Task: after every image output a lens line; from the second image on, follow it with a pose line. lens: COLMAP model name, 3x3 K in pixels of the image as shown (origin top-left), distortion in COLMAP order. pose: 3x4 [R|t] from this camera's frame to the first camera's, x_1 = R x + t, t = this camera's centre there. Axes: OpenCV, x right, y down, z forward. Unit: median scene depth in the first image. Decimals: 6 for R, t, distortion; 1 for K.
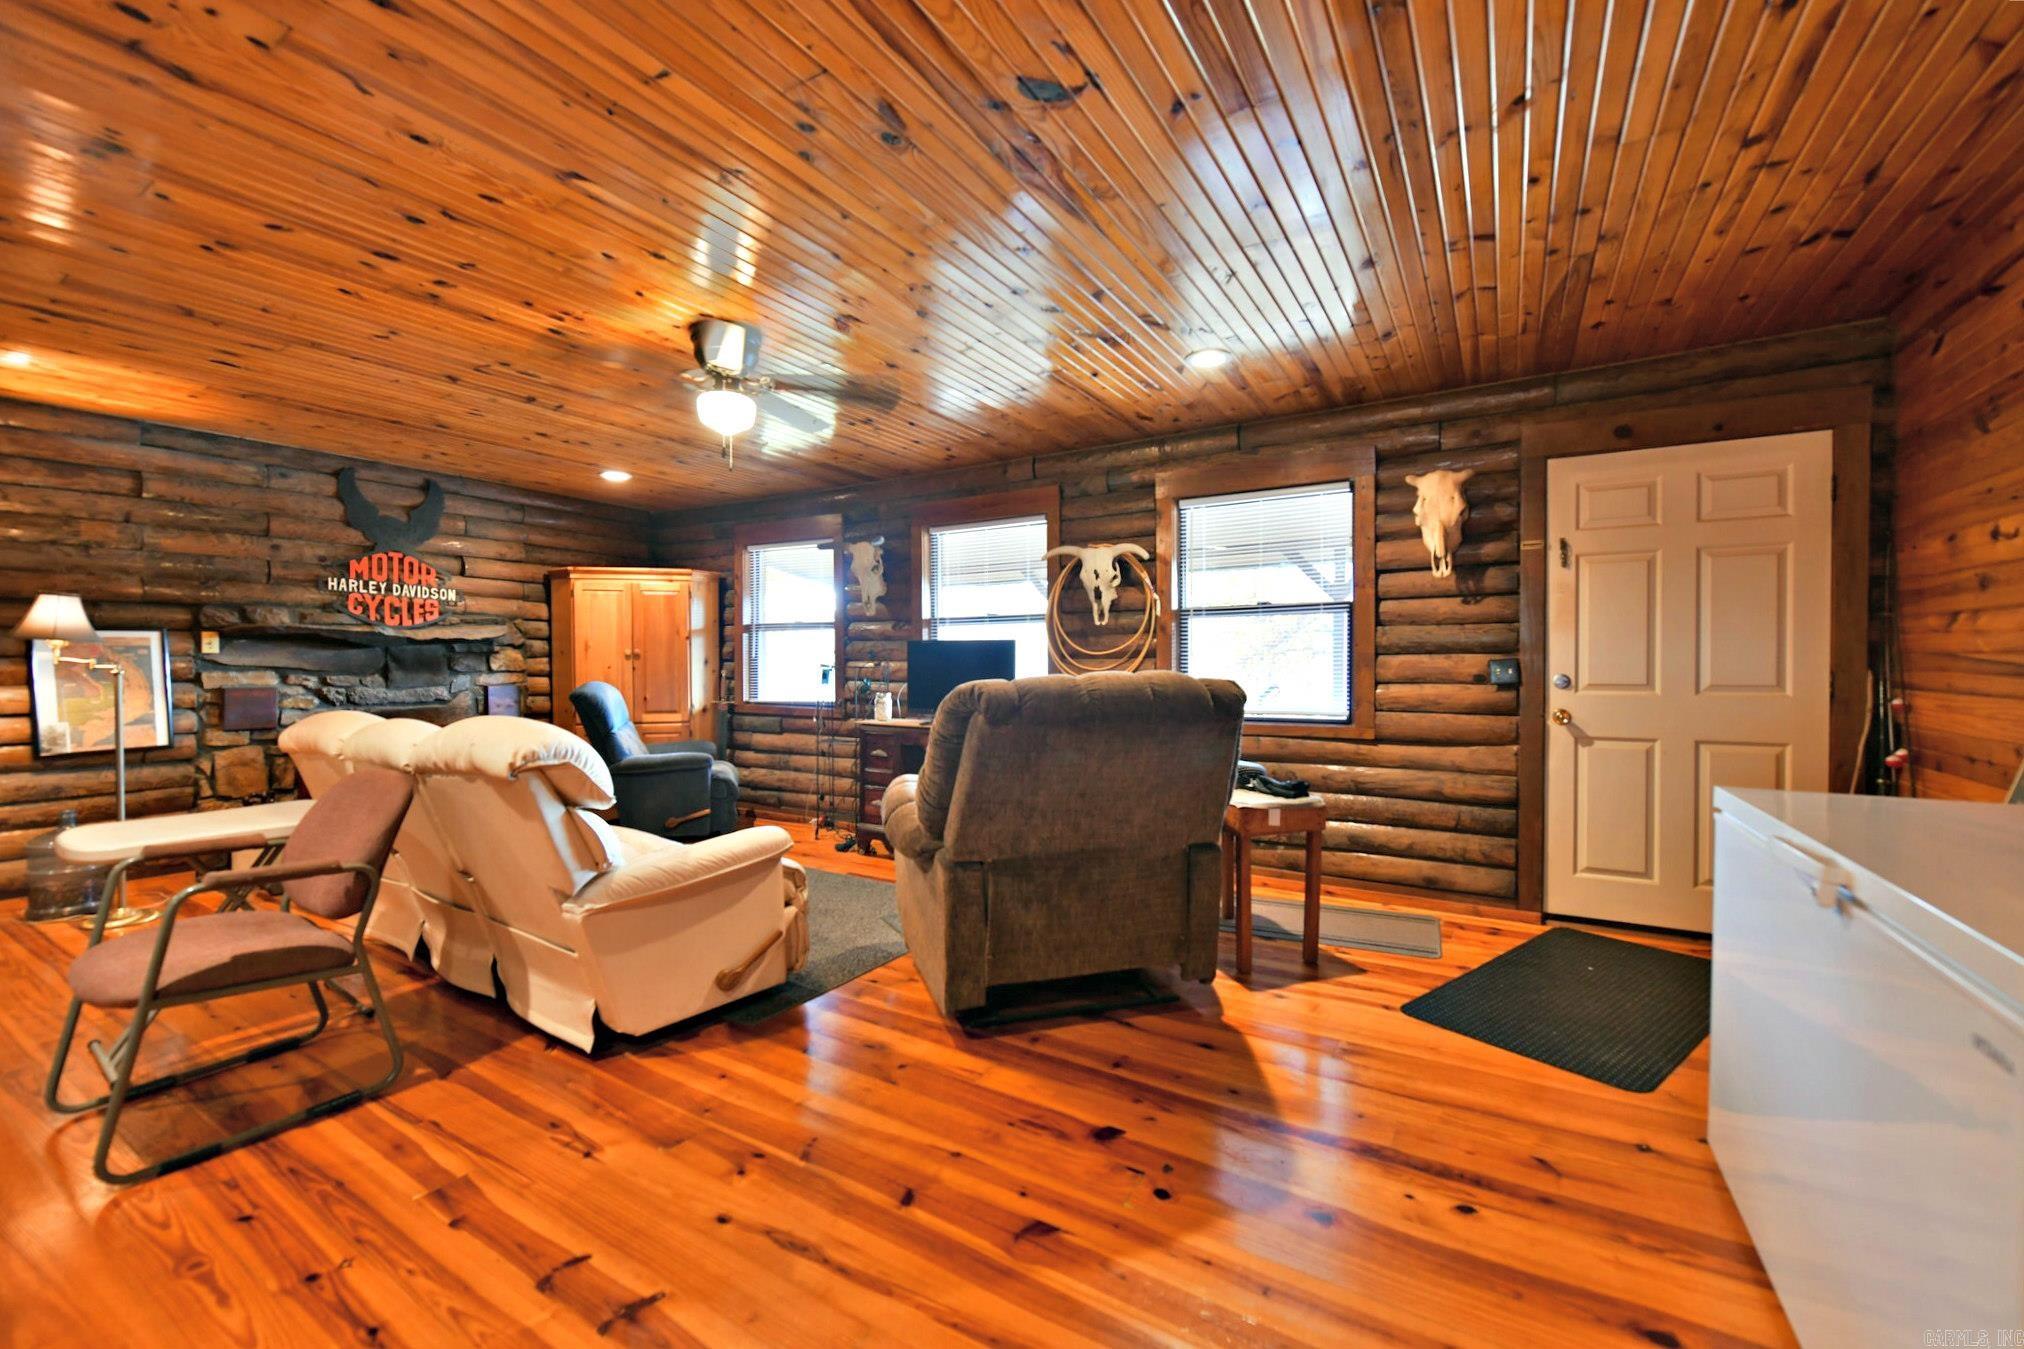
lens RADIAL K [[821.1, 0, 1012.0], [0, 821.1, 674.5], [0, 0, 1]] dist [-0.003771, -0.000814]
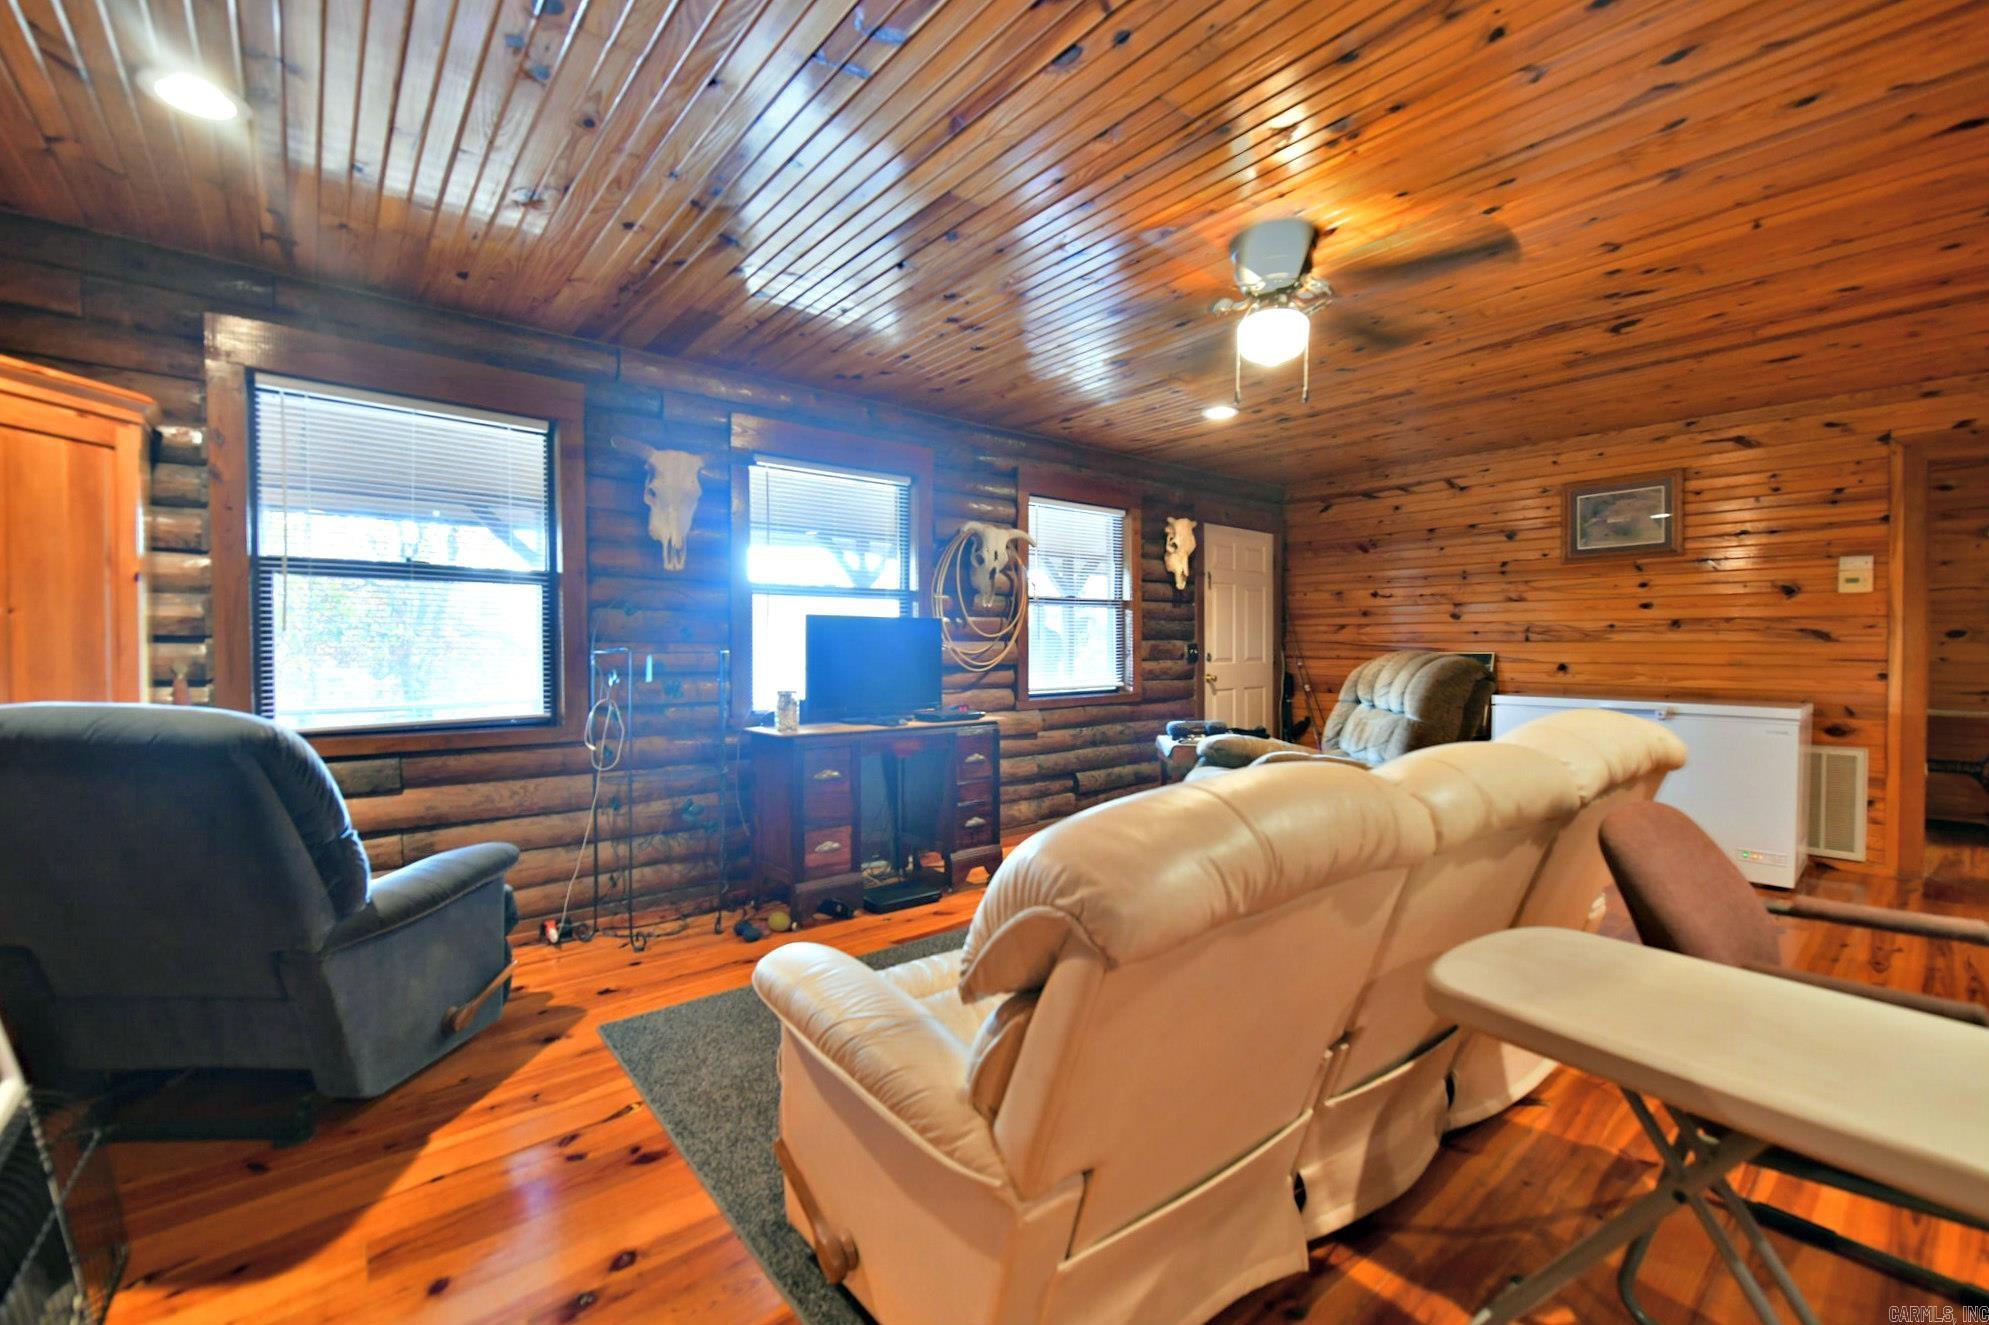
lens RADIAL K [[829.3, 0, 1001.1], [0, 829.3, 660.2], [0, 0, 1]] dist [-0.002493, -0.000390]
pose [[0.318123, -0.014475, 0.947939, -0.846923], [0.013771, 0.999848, 0.010647, -0.007548], [-0.947949, 0.009667, 0.318274, 0.687295]]
